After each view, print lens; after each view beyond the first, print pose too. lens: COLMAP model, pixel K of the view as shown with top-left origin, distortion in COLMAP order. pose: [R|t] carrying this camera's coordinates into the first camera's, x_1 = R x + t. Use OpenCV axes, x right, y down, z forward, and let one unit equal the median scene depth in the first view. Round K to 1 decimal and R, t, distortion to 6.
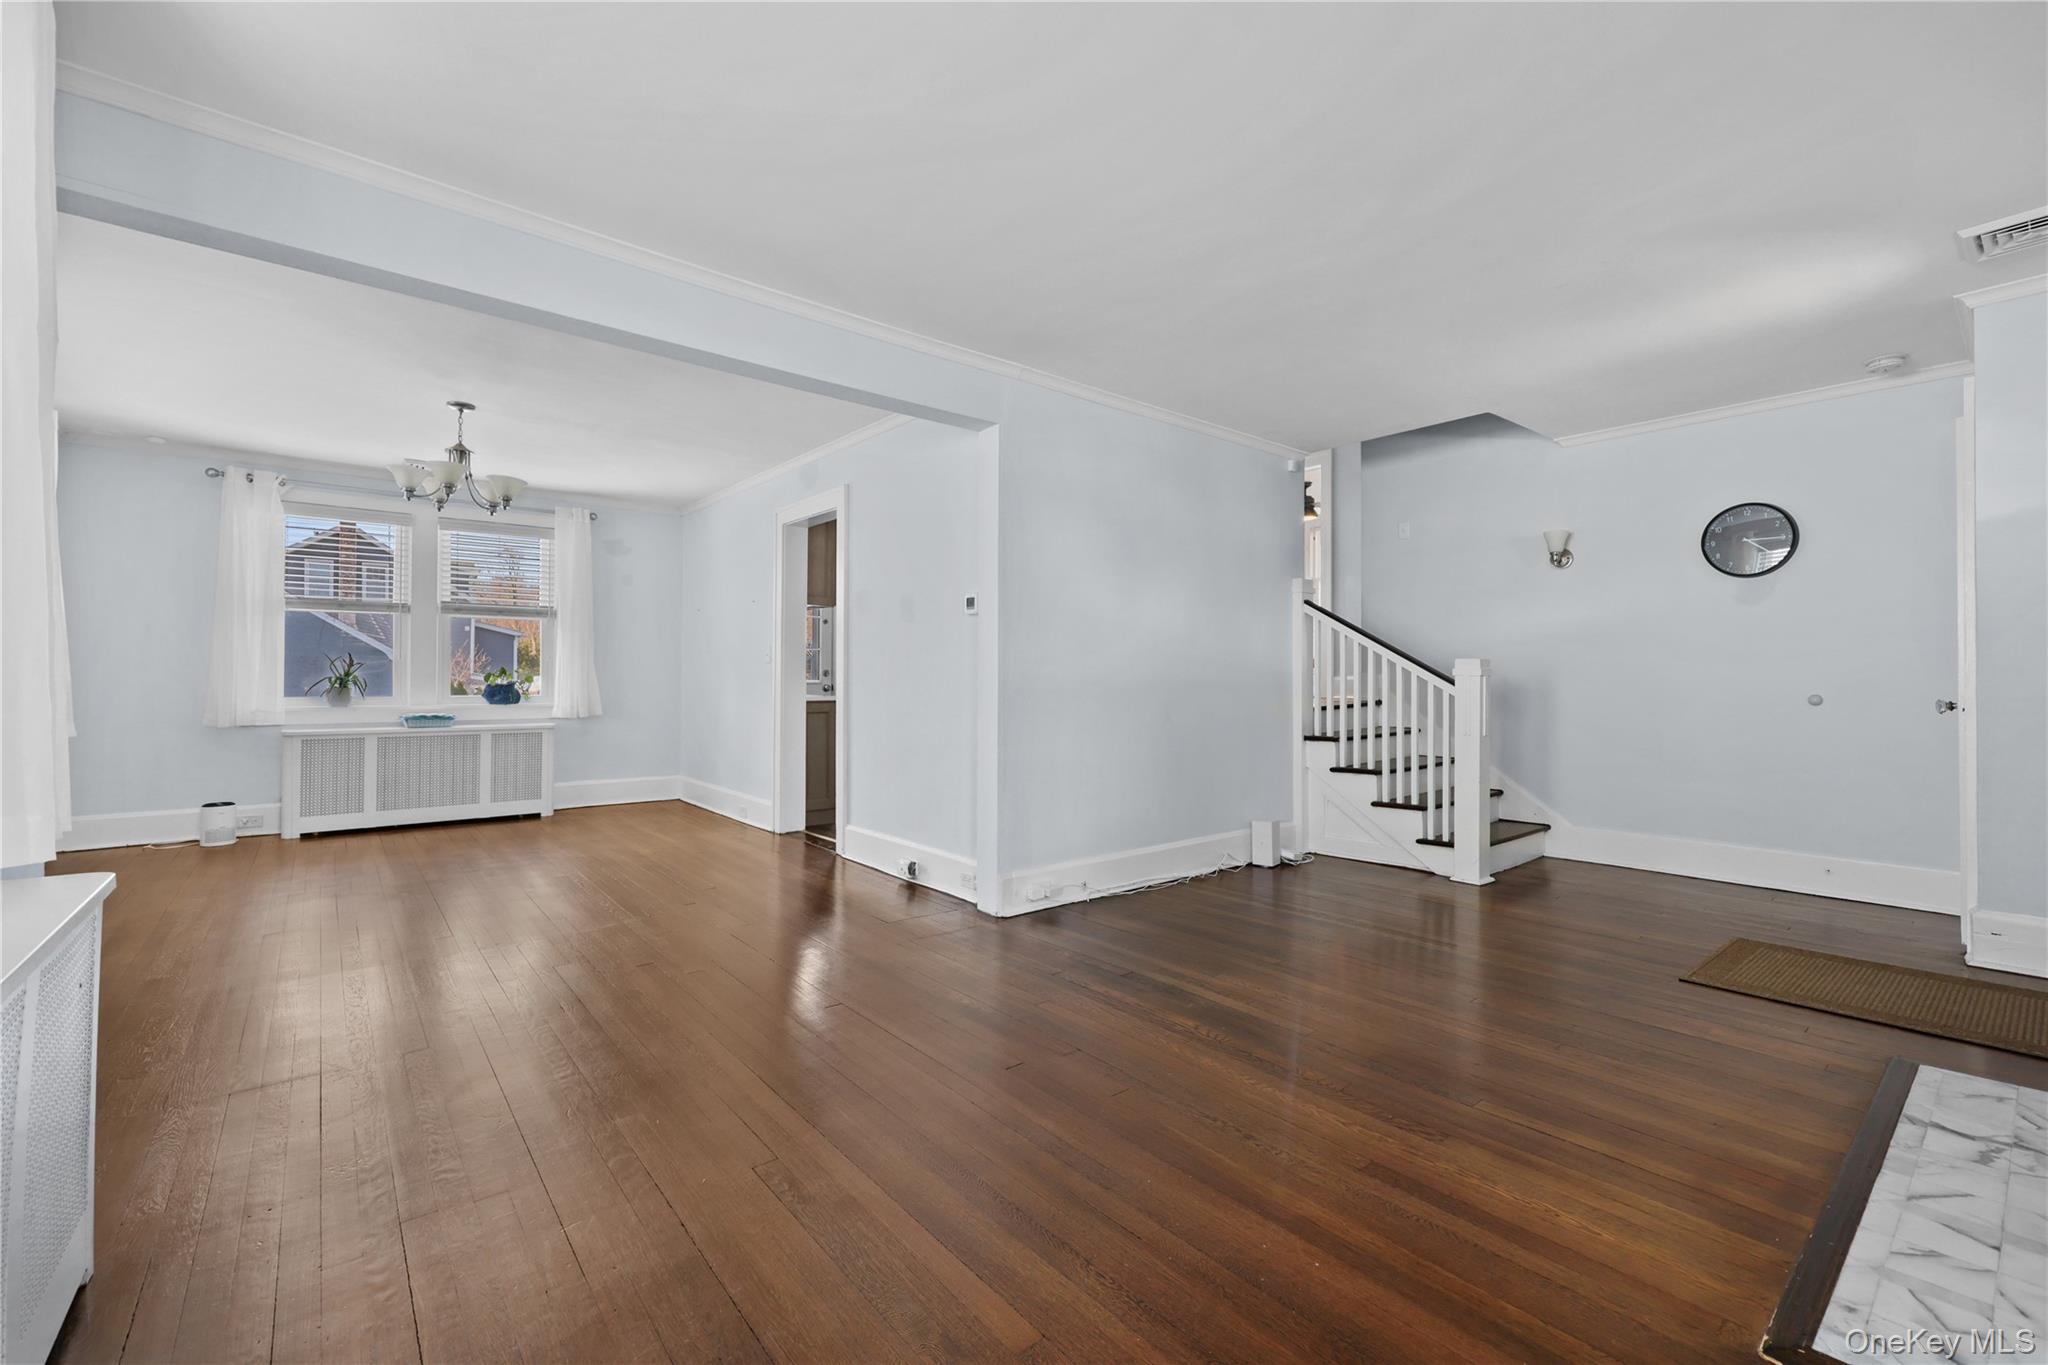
lens RADIAL K [[853.6, 0, 1029.0], [0, 853.6, 670.0], [0, 0, 1]] dist [-0.000865, 0.000142]
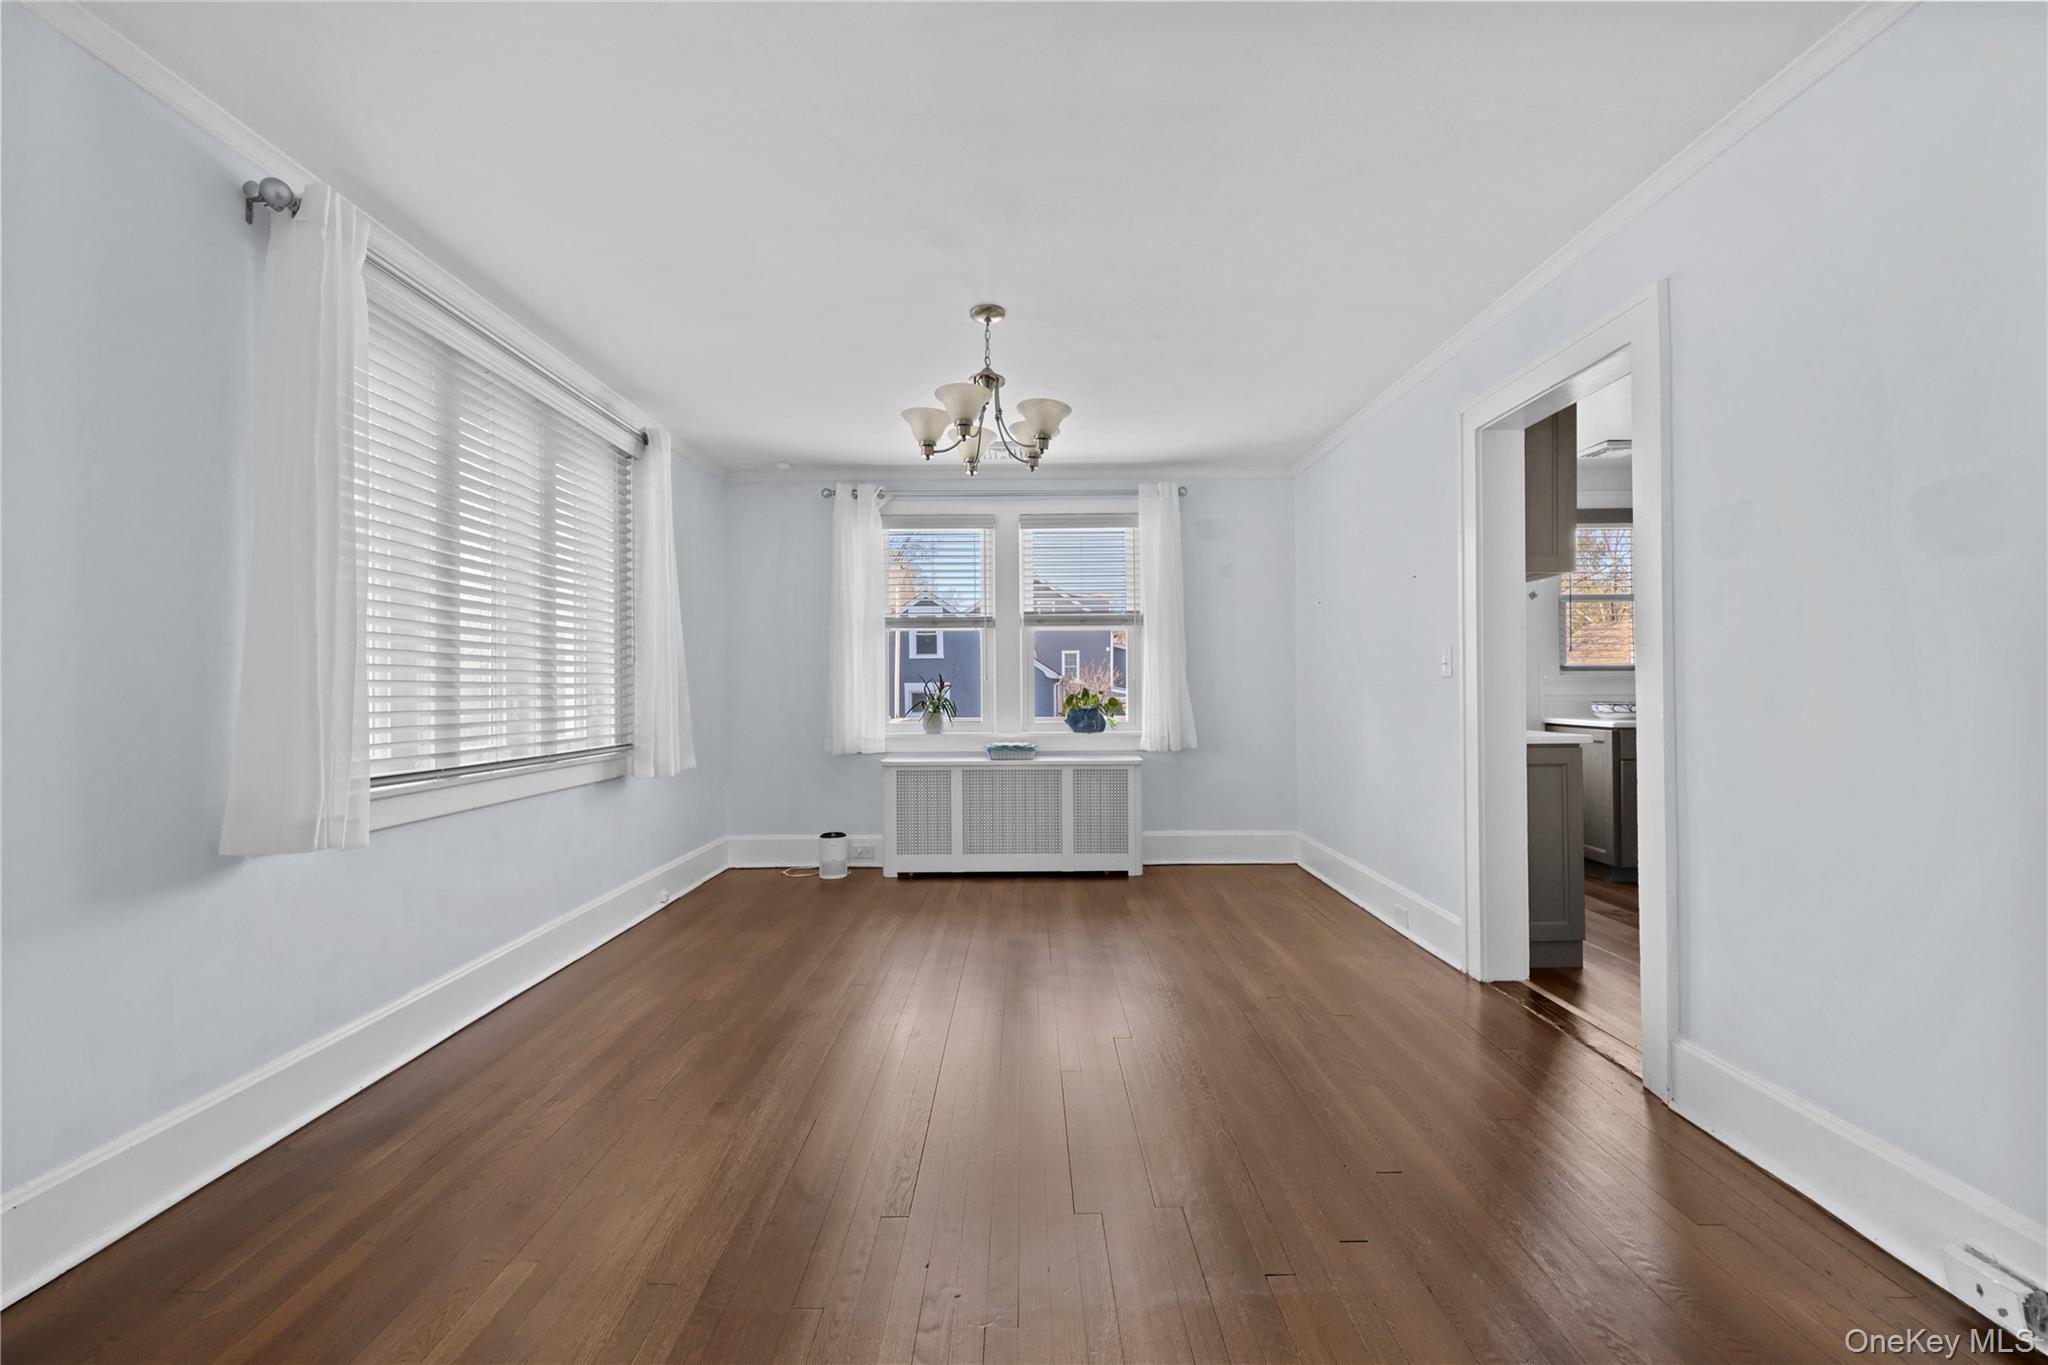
lens RADIAL K [[822.7, 0, 1028.0], [0, 822.7, 682.1], [0, 0, 1]] dist [0.002528, 0.000005]
pose [[0.774187, -0.015332, -0.632771, -0.165865], [0.017559, 0.999842, -0.002744, -0.007794], [0.632713, -0.008986, 0.774334, 0.369179]]
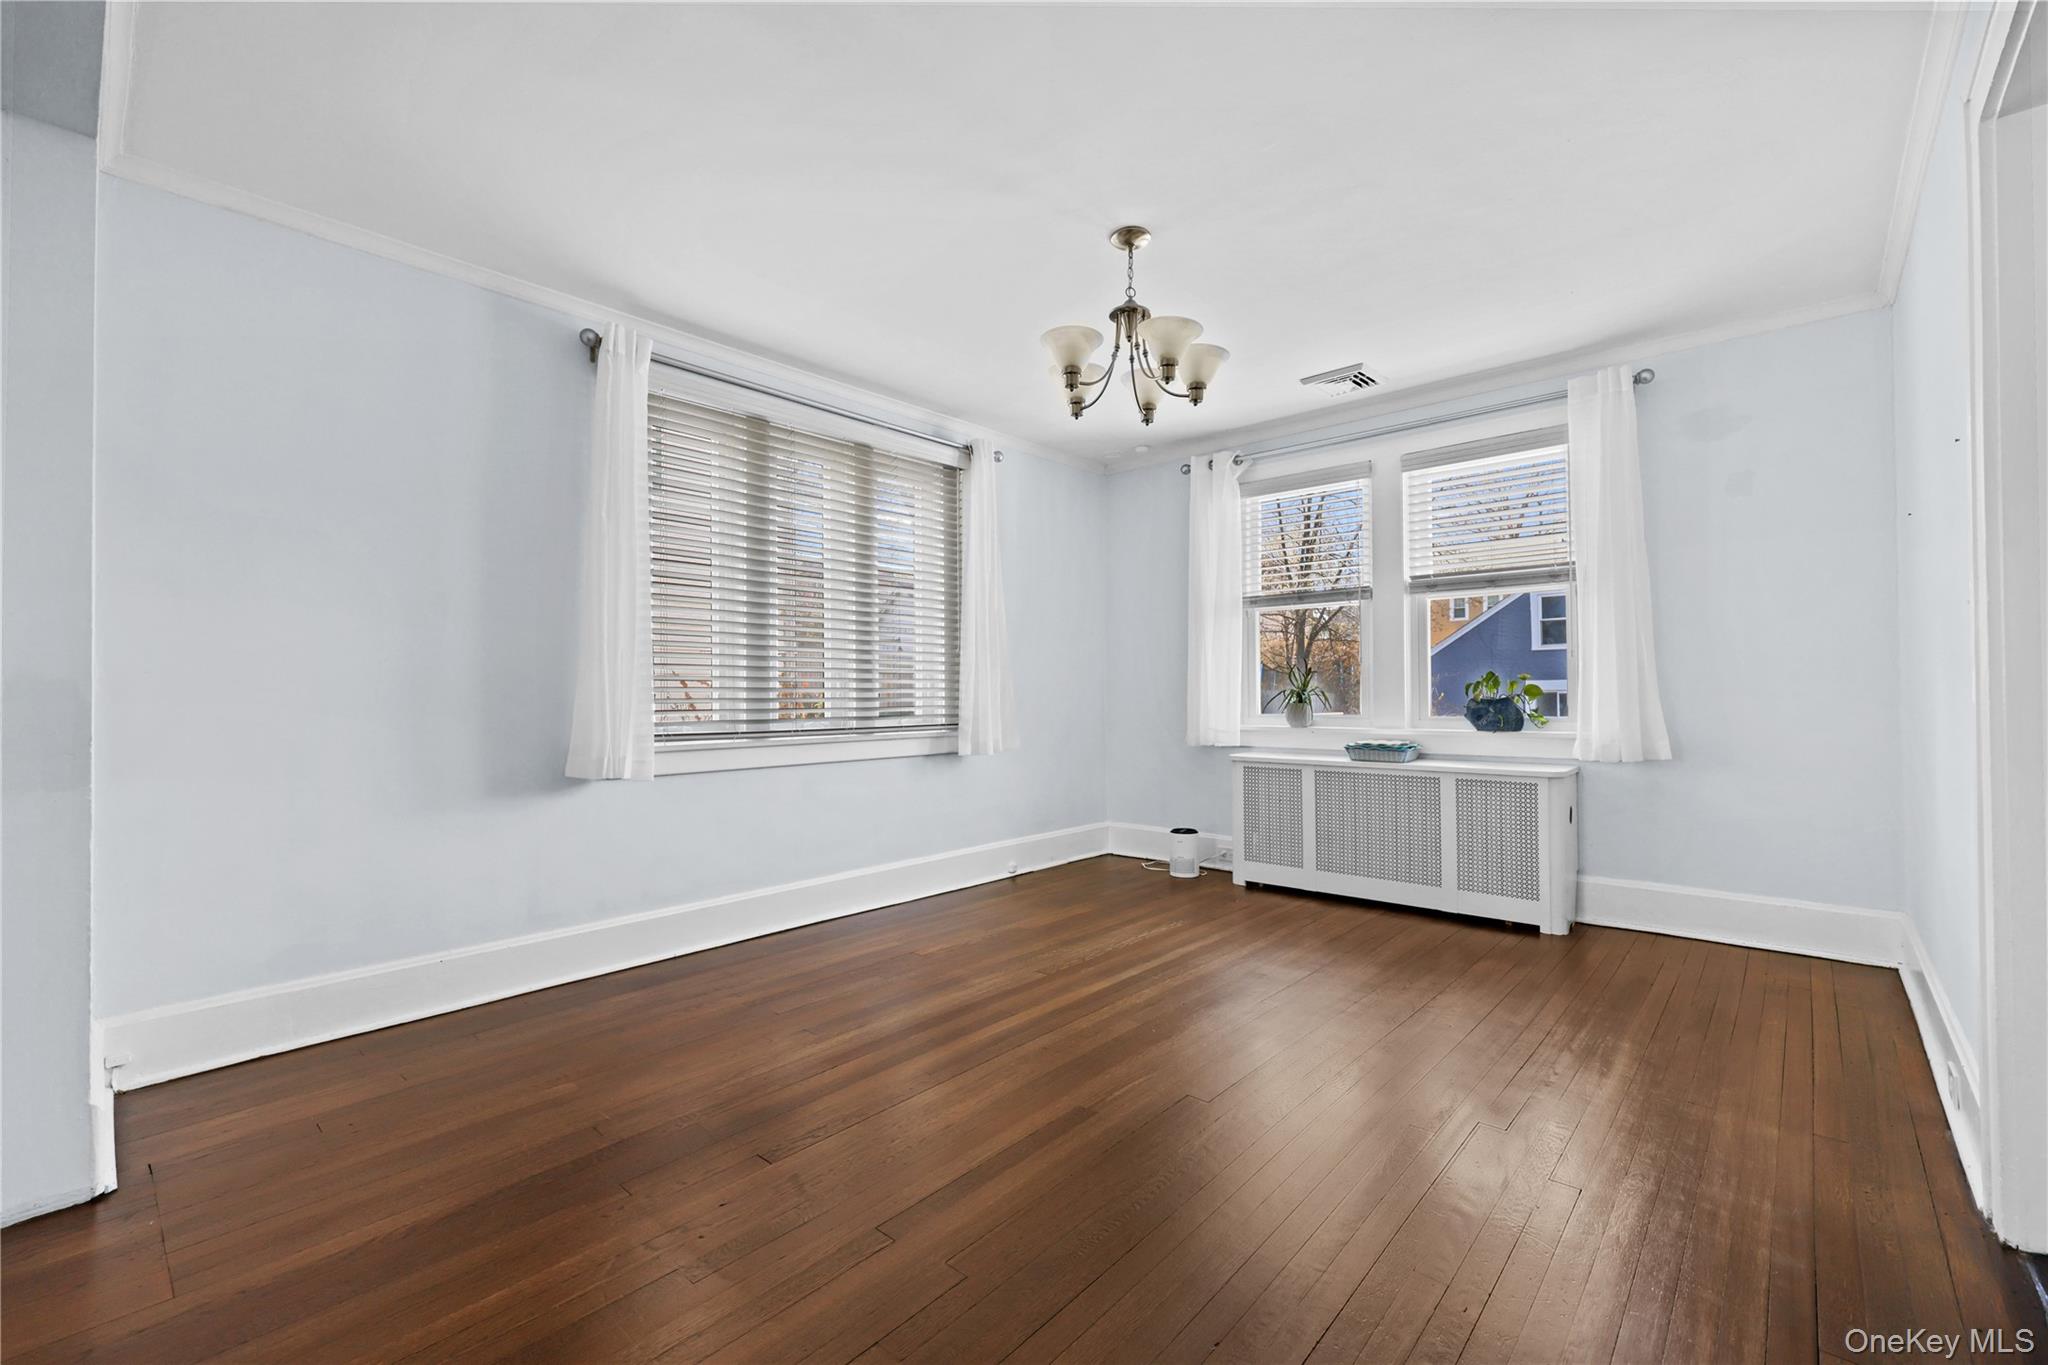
lens RADIAL K [[861.4, 0, 1024.0], [0, 861.4, 682.5], [0, 0, 1]] dist [-0.000737, 0.000011]
pose [[0.156265, -0.017372, -0.987562, -0.060523], [0.017309, 0.999740, -0.014847, 0.008812], [0.987563, -0.014774, 0.156525, 0.604256]]
